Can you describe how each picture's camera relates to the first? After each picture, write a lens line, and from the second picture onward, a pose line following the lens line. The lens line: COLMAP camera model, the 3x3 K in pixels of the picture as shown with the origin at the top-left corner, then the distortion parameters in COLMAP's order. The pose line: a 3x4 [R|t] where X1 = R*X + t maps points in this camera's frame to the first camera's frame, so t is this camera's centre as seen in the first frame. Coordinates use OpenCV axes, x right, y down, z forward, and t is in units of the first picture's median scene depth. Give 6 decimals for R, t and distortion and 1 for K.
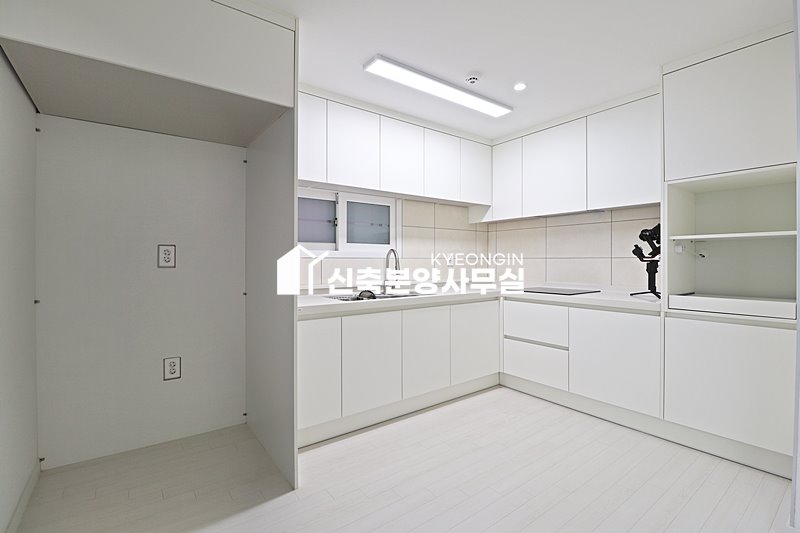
lens RADIAL K [[368.7, 0, 399.2], [0, 368.7, 262.4], [0, 0, 1]] dist [-0.012123, -0.007566]
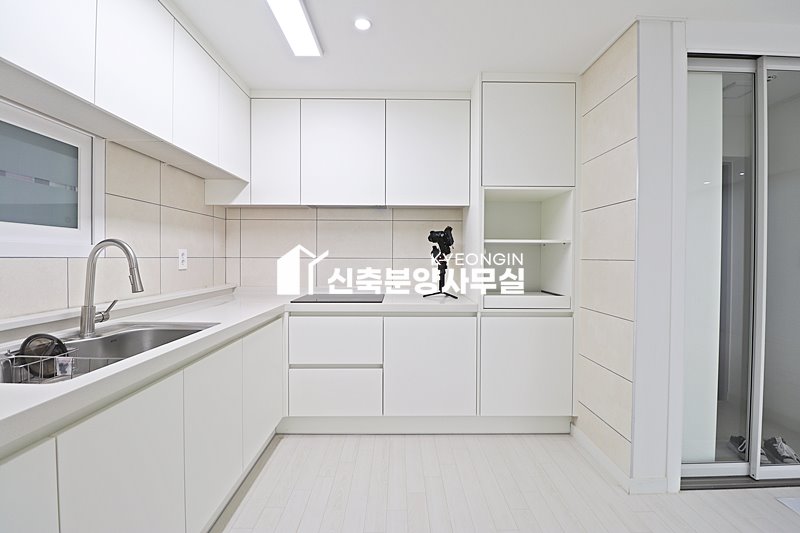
lens RADIAL K [[368.7, 0, 404.2], [0, 368.7, 263.1], [0, 0, 1]] dist [-0.012123, -0.007566]
pose [[0.576405, -0.006713, 0.817137, -0.168953], [-0.001560, 0.999955, 0.009315, -0.008252], [-0.817163, -0.006644, 0.576369, 0.392772]]
